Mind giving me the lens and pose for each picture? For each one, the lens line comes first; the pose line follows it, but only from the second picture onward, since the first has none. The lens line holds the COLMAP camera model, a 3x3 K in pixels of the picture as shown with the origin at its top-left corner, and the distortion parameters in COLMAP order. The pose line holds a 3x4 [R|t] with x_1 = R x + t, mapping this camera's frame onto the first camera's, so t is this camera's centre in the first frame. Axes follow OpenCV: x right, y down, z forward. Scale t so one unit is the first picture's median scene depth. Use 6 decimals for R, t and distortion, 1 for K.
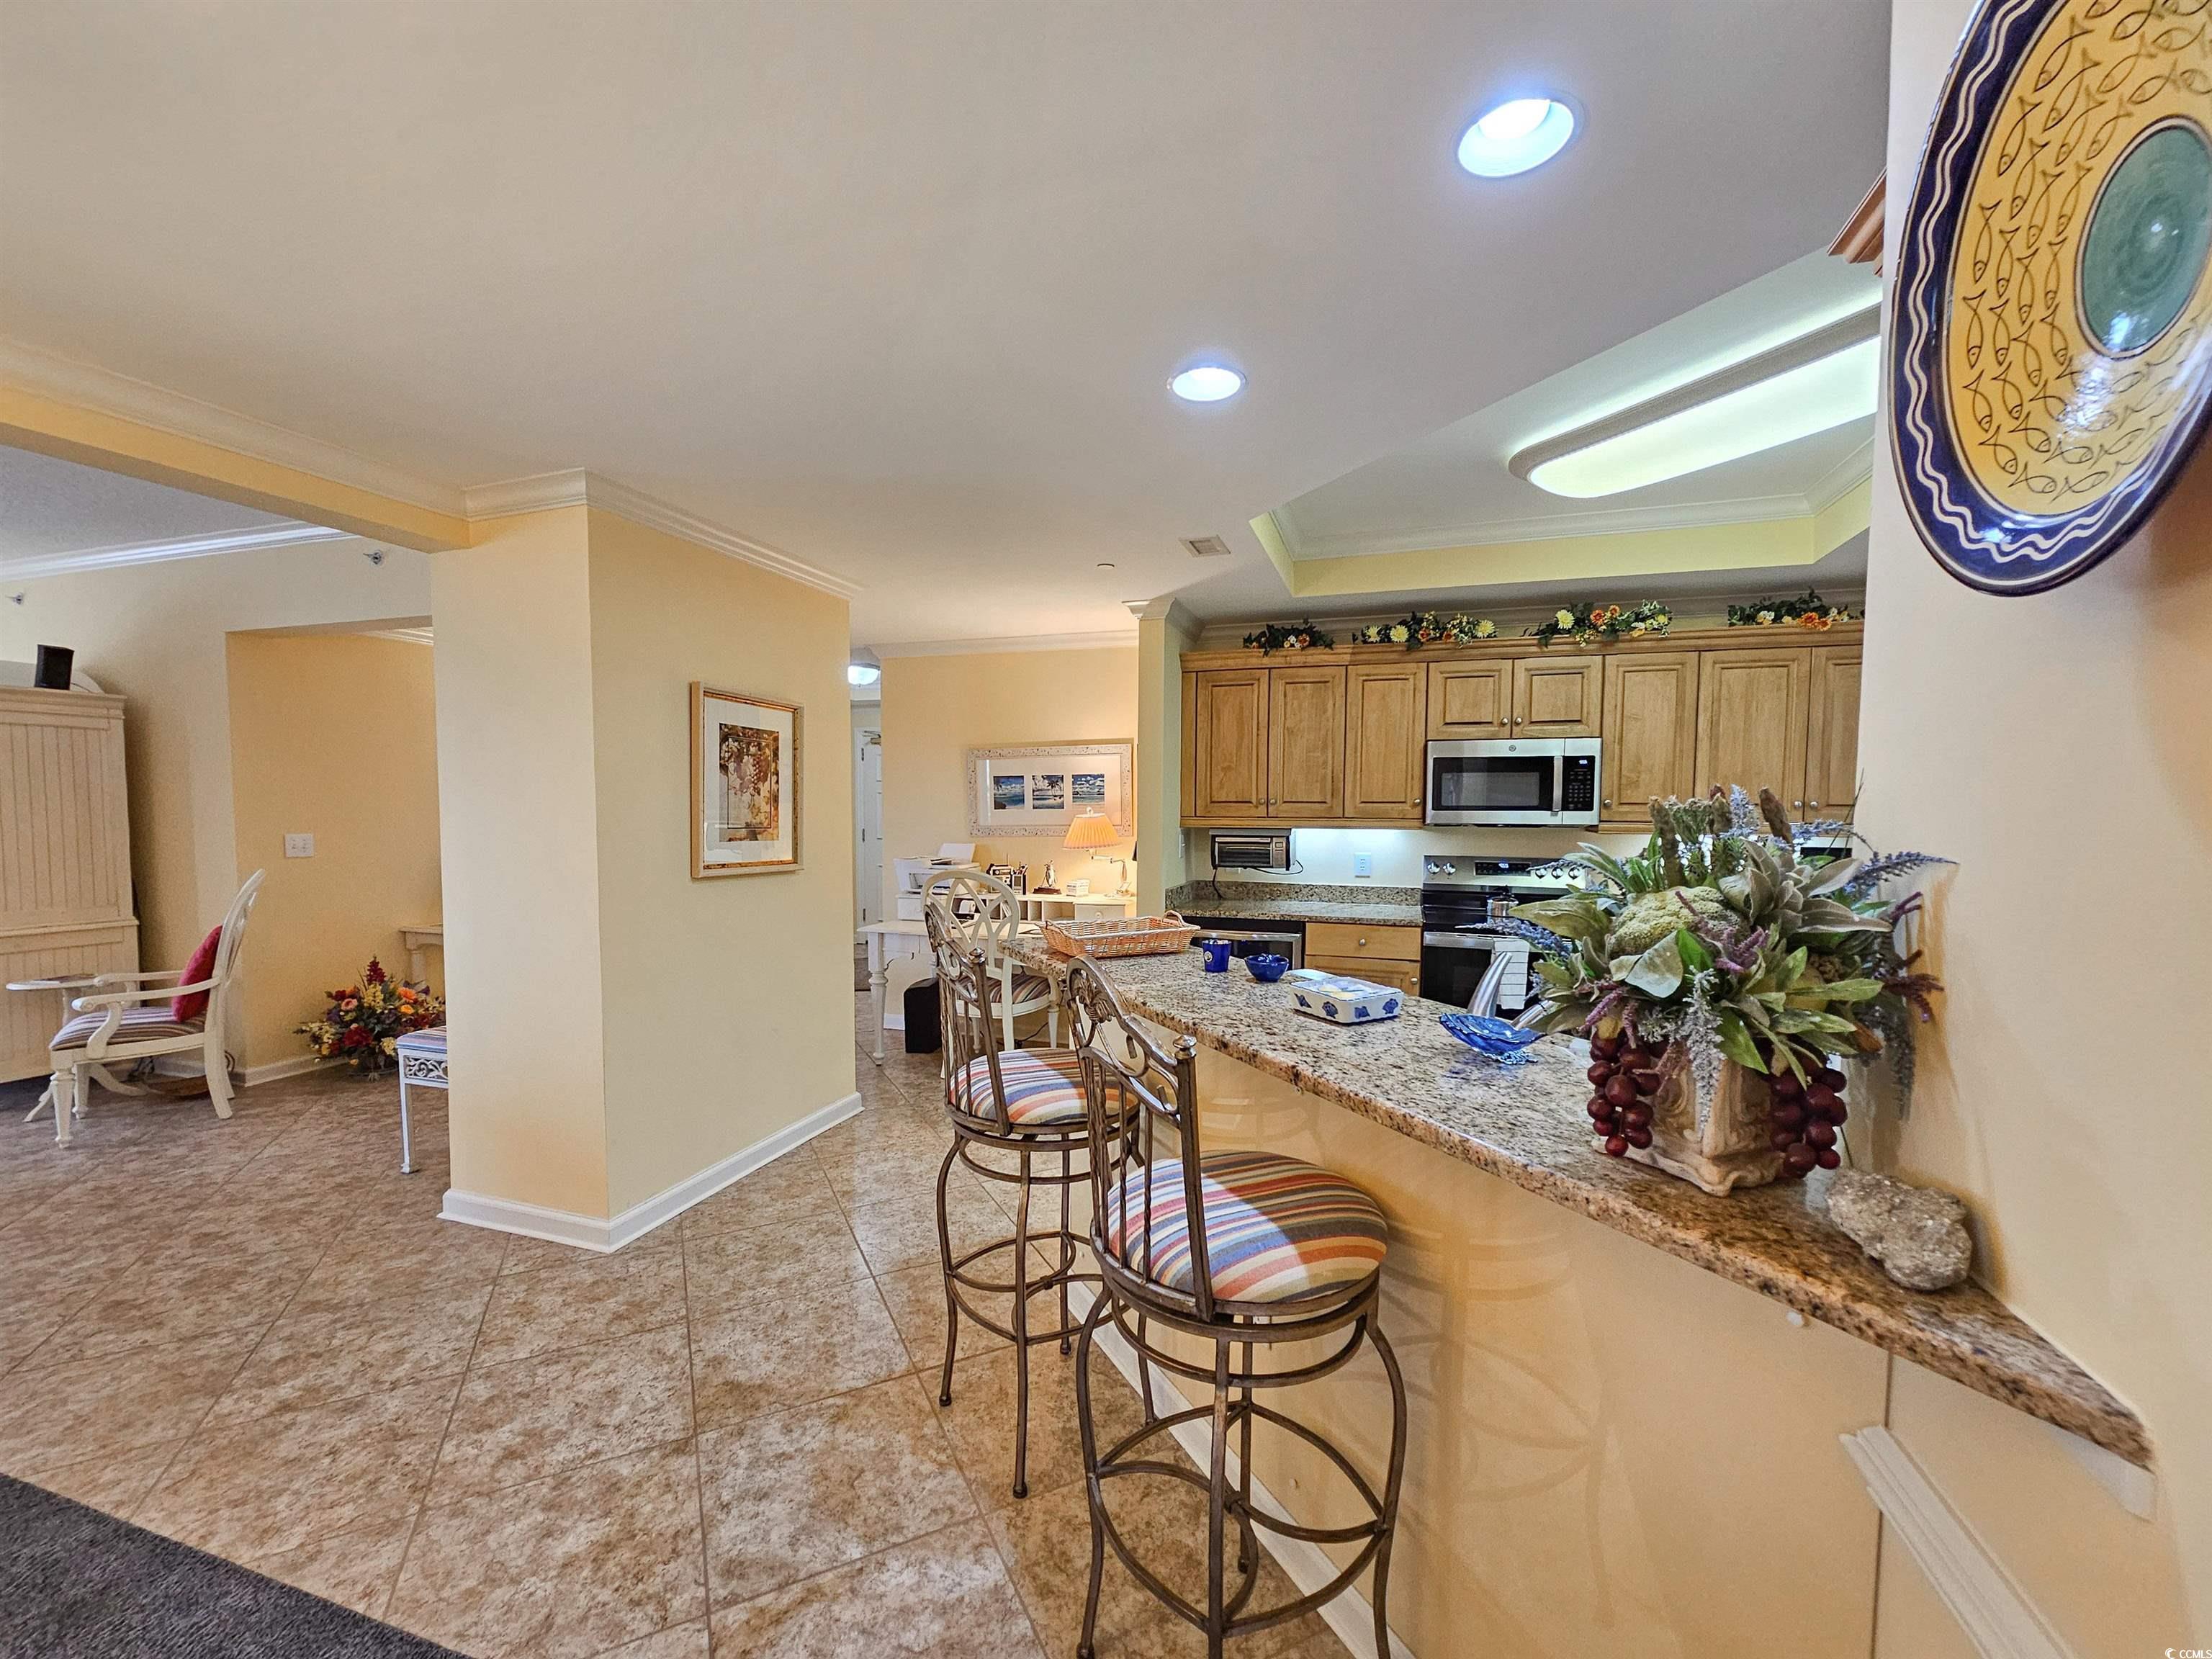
lens RADIAL K [[912.6, 0, 1115.9], [0, 912.6, 851.8], [0, 0, 1]] dist [0.000612, 0.000165]
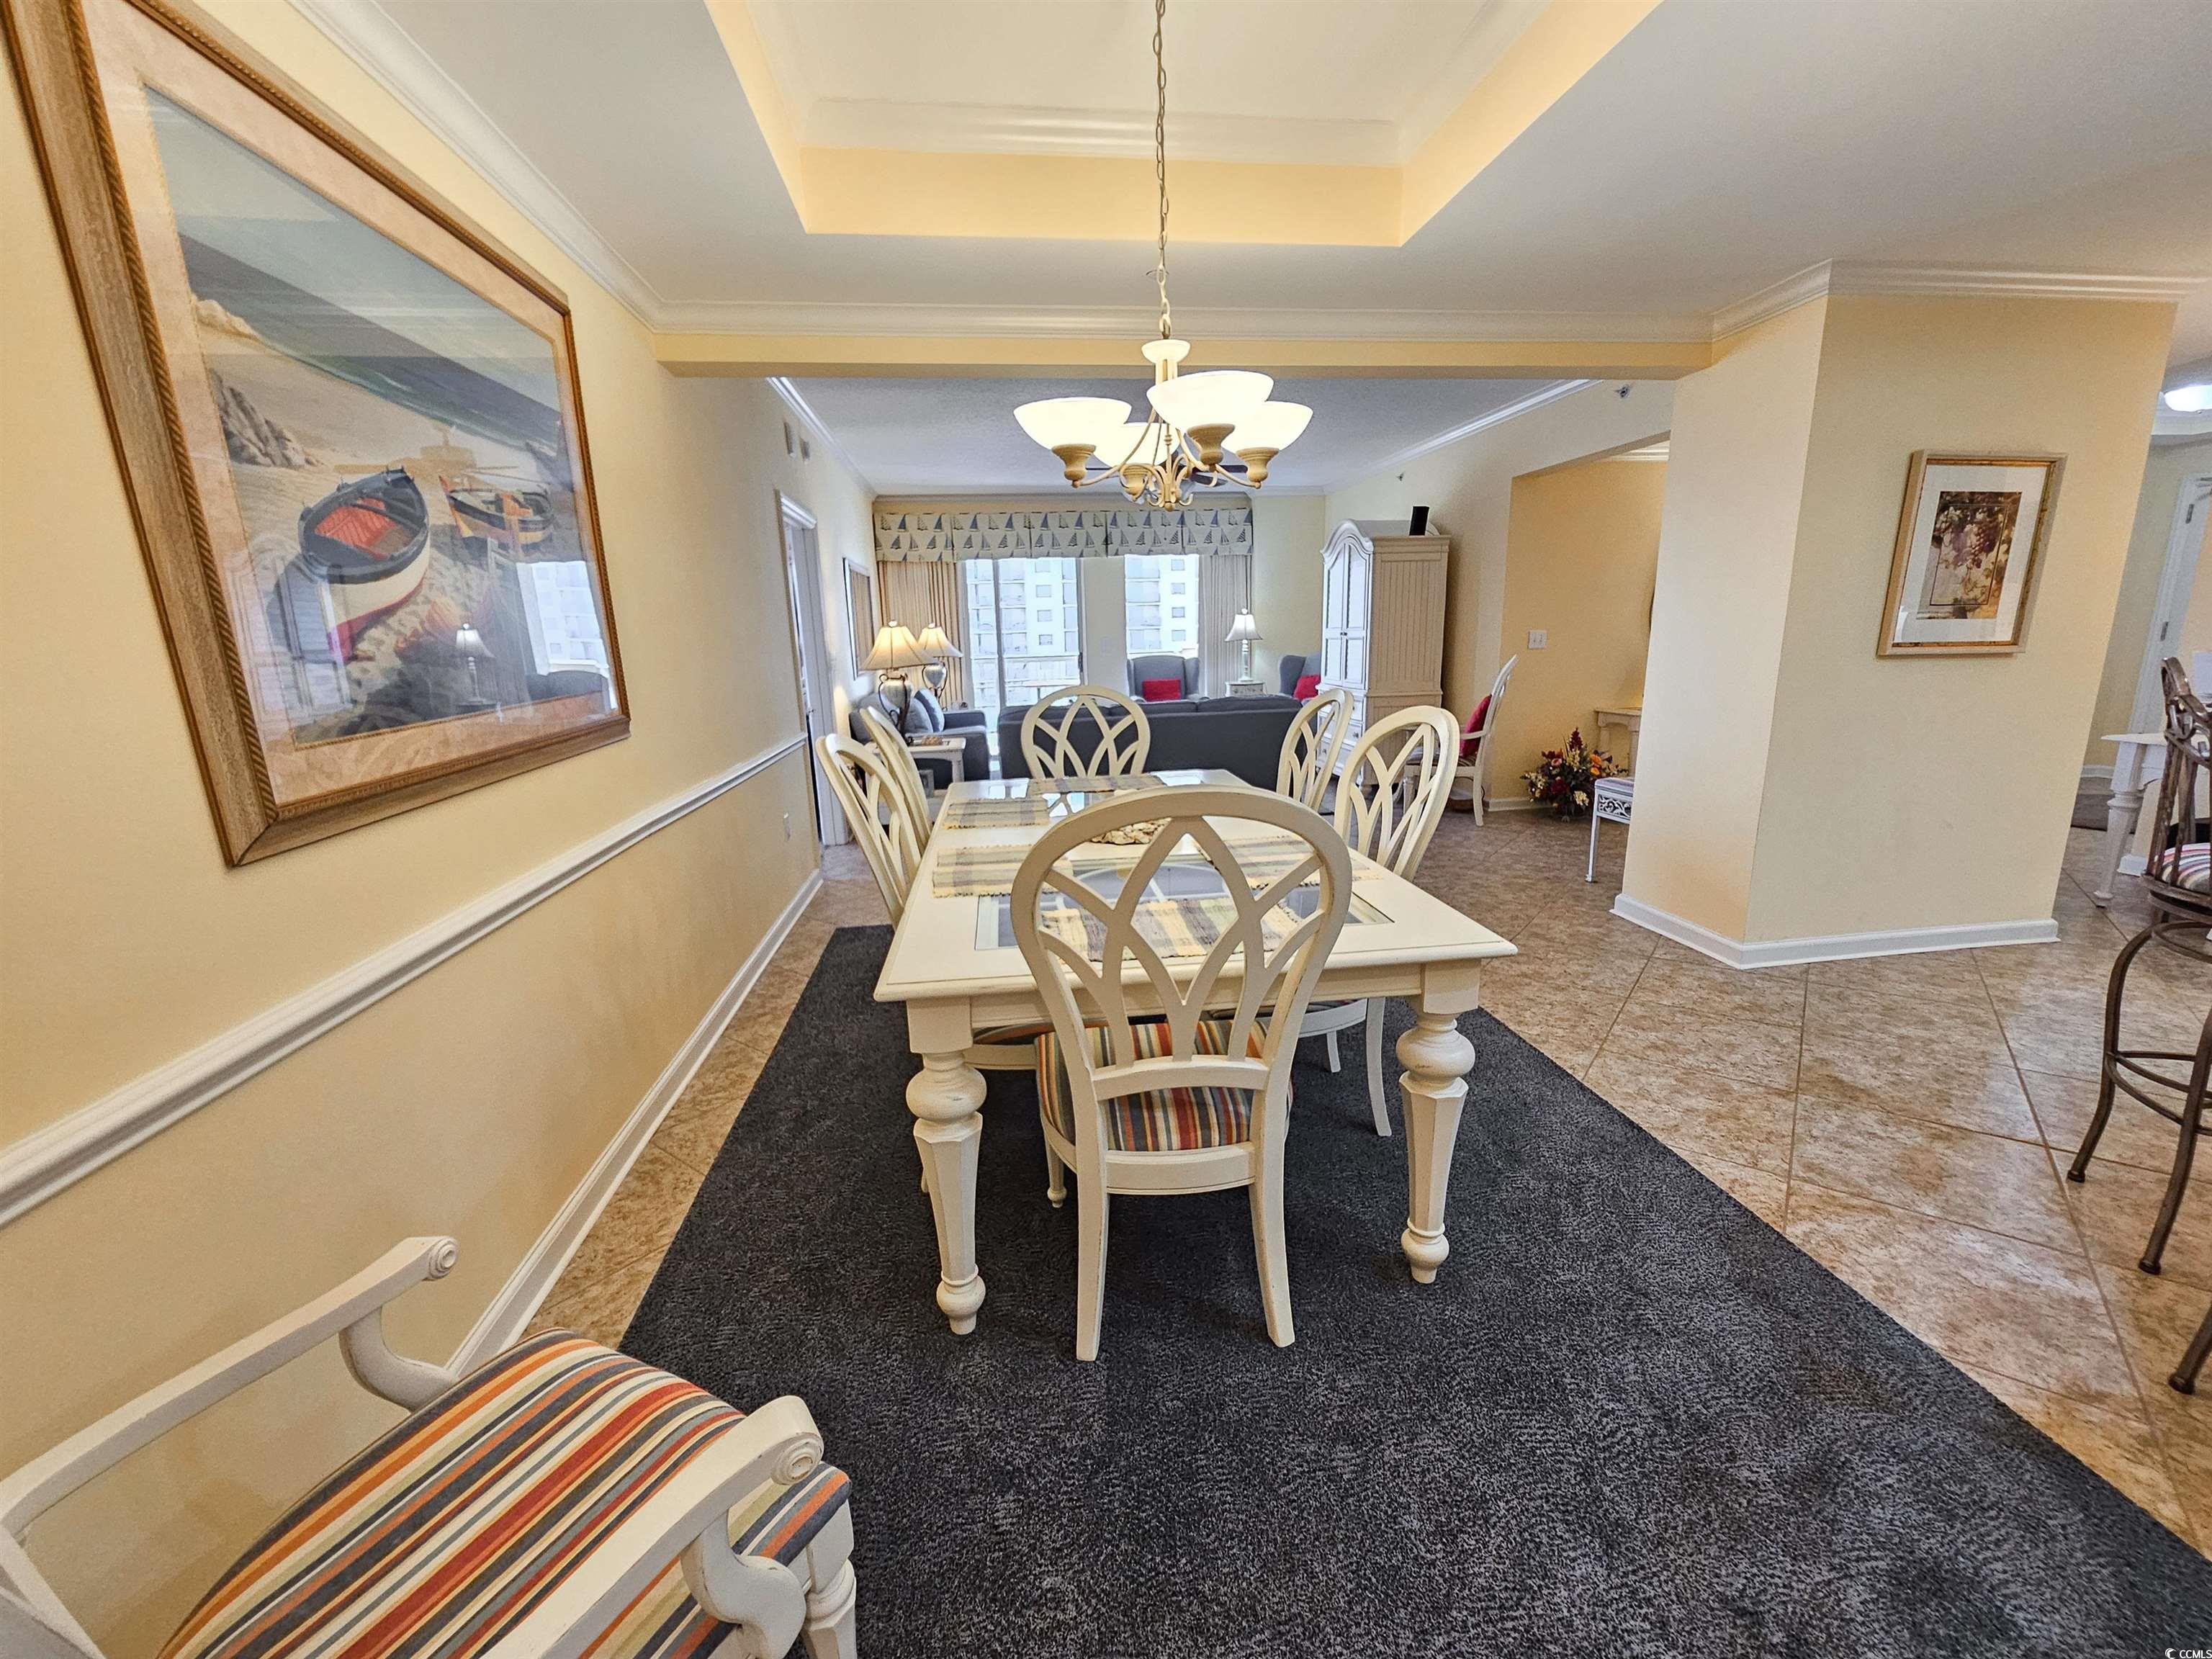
lens RADIAL K [[912.6, 0, 1115.9], [0, 912.6, 851.8], [0, 0, 1]] dist [0.000612, 0.000165]
pose [[0.431552, 0.194914, -0.880779, 0.109475], [-0.013733, 0.977684, 0.209631, 0.039295], [0.901983, -0.078371, 0.424599, -0.217630]]
